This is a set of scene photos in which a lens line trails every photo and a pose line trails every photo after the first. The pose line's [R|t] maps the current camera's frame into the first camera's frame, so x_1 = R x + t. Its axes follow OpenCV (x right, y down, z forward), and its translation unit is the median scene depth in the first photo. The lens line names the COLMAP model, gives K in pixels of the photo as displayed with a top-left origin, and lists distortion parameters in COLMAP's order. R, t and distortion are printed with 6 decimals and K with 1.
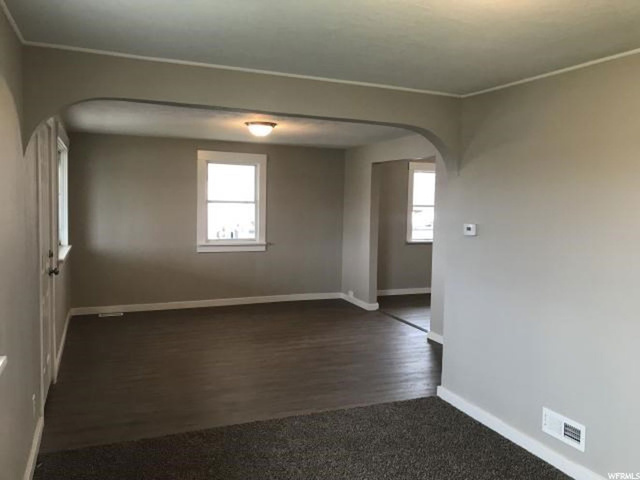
lens RADIAL K [[513.5, 0, 320.0], [0, 513.5, 240.0], [0, 0, 1]] dist [-0.001250, -0.005456]
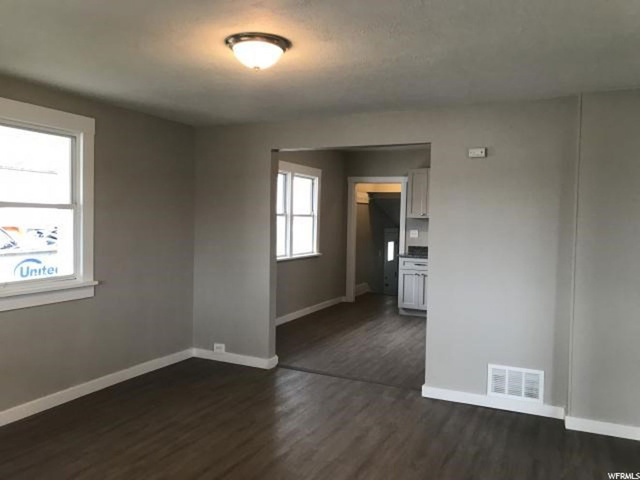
lens RADIAL K [[513.5, 0, 320.0], [0, 513.5, 240.0], [0, 0, 1]] dist [-0.001250, -0.005456]
pose [[0.743080, -0.033766, 0.668350, -0.301166], [0.049821, 0.998746, -0.004933, -0.024591], [-0.667346, 0.036964, 0.743830, 0.454461]]
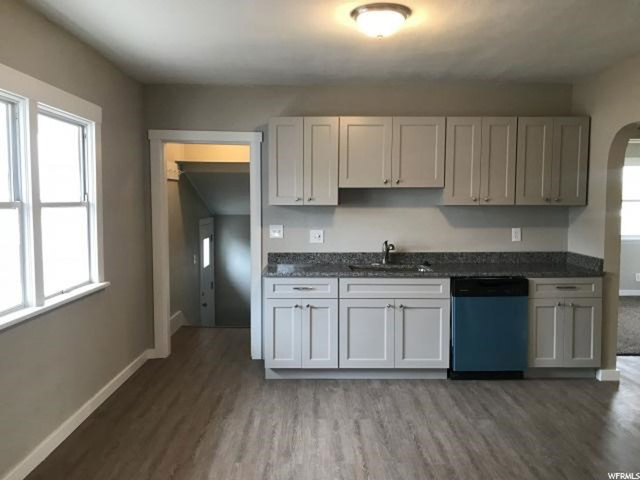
lens RADIAL K [[520.9, 0, 320.0], [0, 520.9, 240.0], [0, 0, 1]] dist [-0.001514, -0.001980]
pose [[0.382091, -0.085717, 0.920141, 0.025755], [0.078281, 0.995112, 0.060195, -0.059574], [-0.920803, 0.049030, 0.386933, 0.860555]]
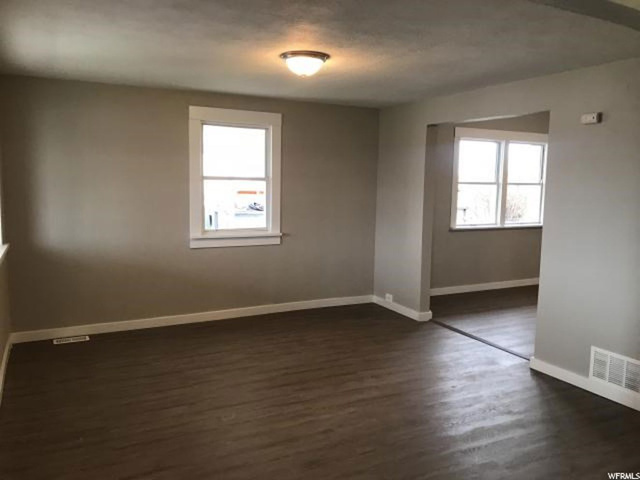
lens RADIAL K [[520.9, 0, 320.0], [0, 520.9, 240.0], [0, 0, 1]] dist [-0.001514, -0.001980]
pose [[0.996947, -0.012311, 0.077102, -0.111627], [0.009156, 0.999111, 0.041146, -0.015889], [-0.077540, -0.040314, 0.996174, 0.249071]]
